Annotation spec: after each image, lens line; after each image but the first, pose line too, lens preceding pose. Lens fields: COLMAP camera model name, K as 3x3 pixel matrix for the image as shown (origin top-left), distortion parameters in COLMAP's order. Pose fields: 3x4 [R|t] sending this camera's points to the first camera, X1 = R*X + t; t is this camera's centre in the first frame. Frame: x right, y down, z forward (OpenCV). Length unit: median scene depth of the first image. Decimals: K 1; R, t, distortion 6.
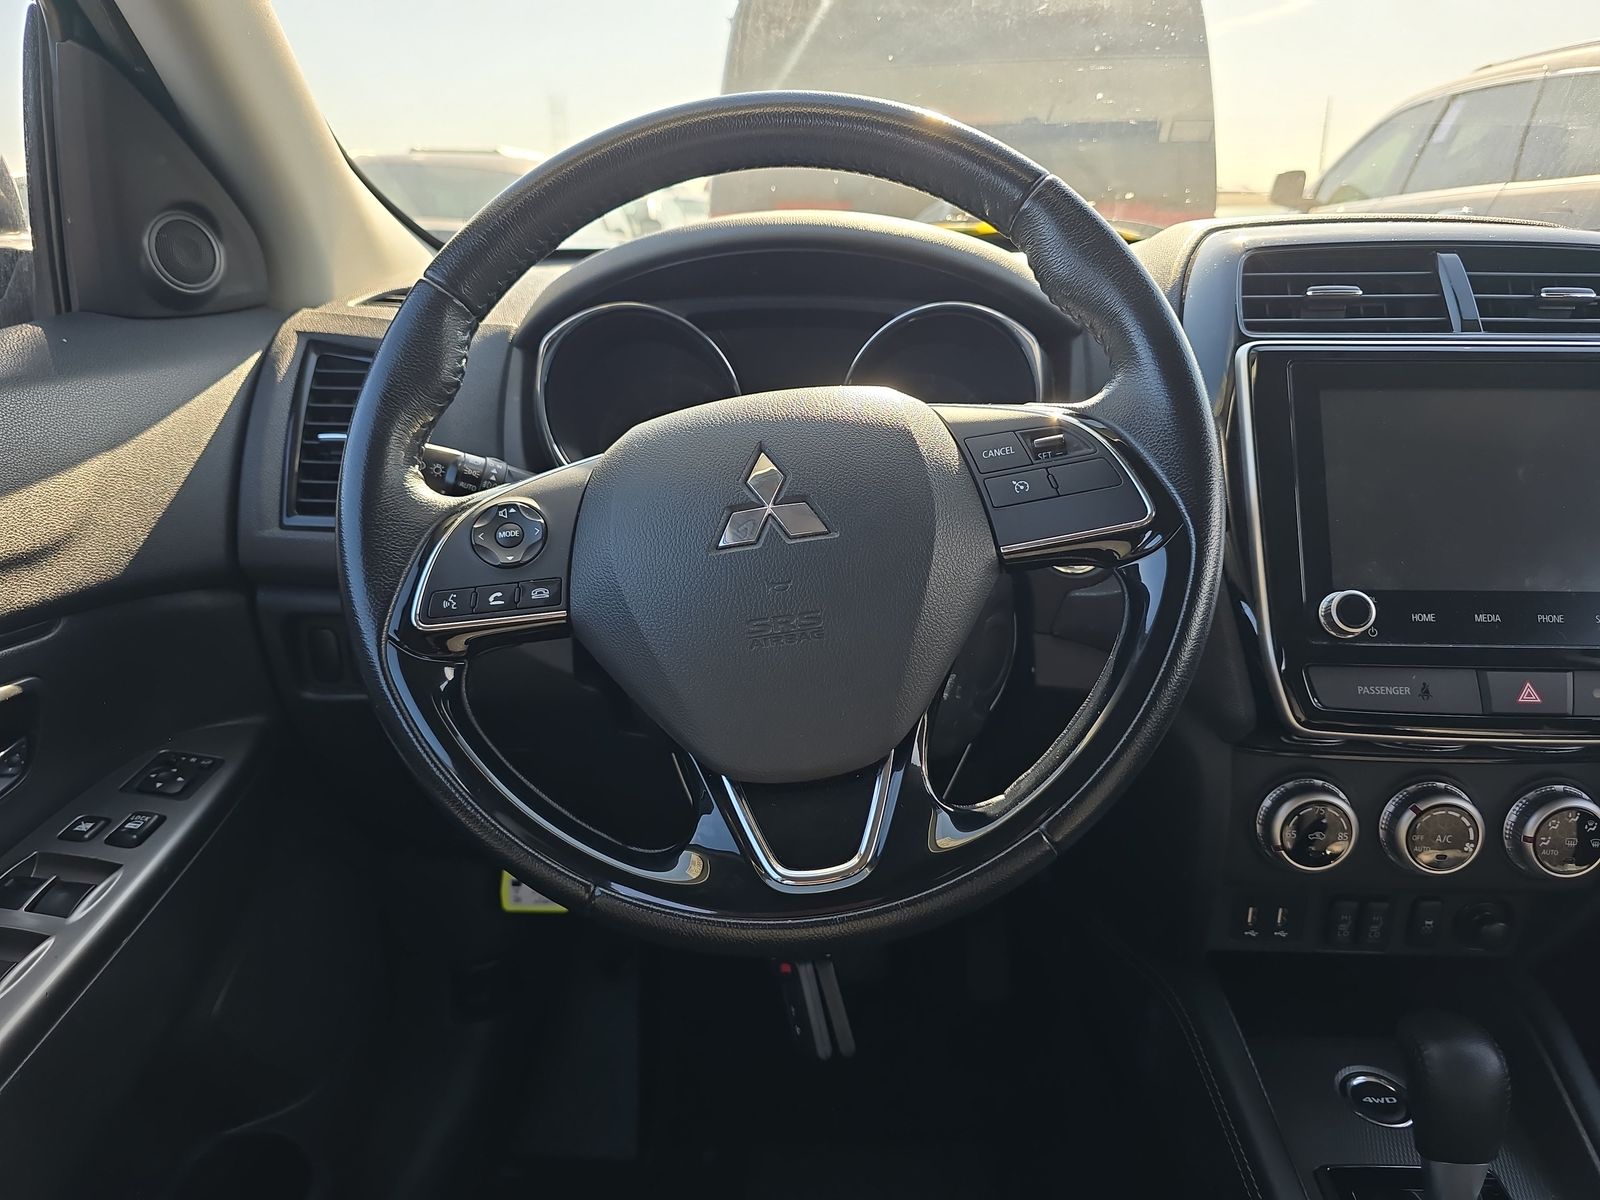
lens RADIAL K [[1059.6, 0, 801.6], [0, 1059.6, 625.9], [0, 0, 1]] dist [0.054688, -0.058983]
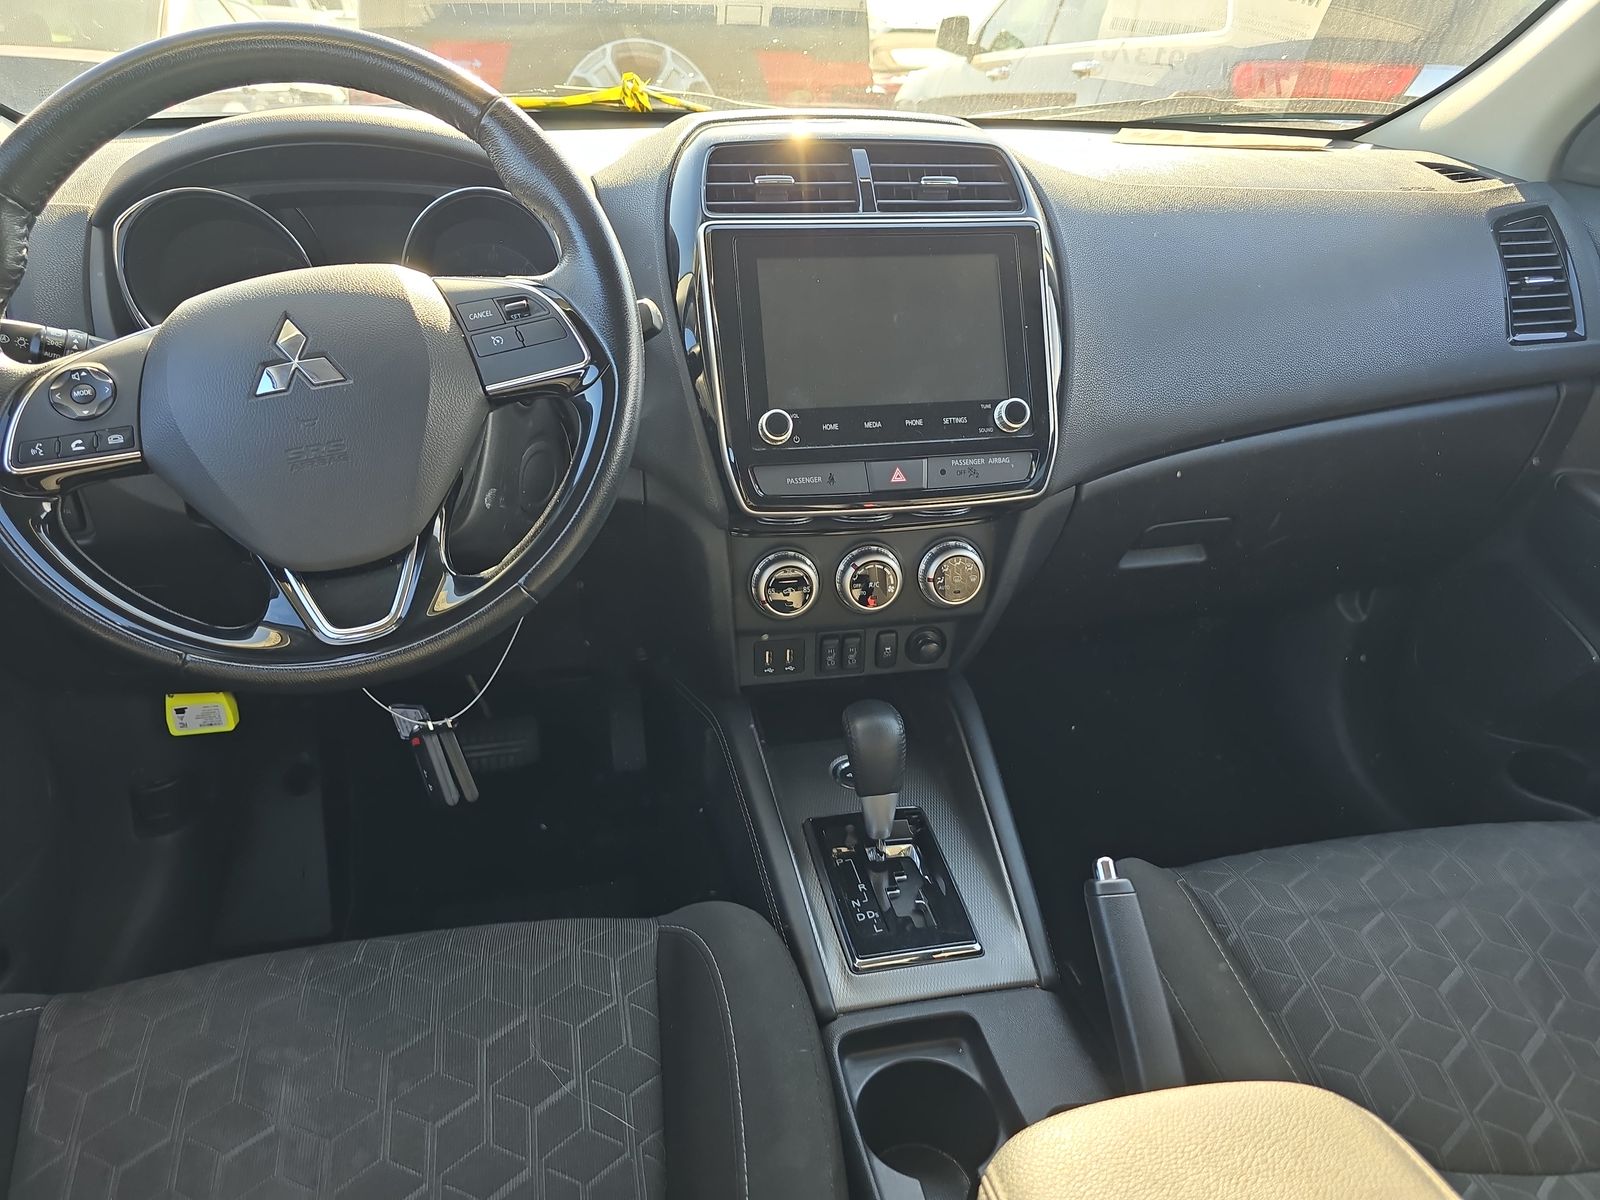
lens RADIAL K [[1059.6, 0, 801.6], [0, 1059.6, 625.9], [0, 0, 1]] dist [0.054688, -0.058983]
pose [[0.972930, -0.092811, 0.211643, 0.245332], [0.063472, 0.987910, 0.141441, 0.057265], [-0.222211, -0.124178, 0.967058, -0.425667]]
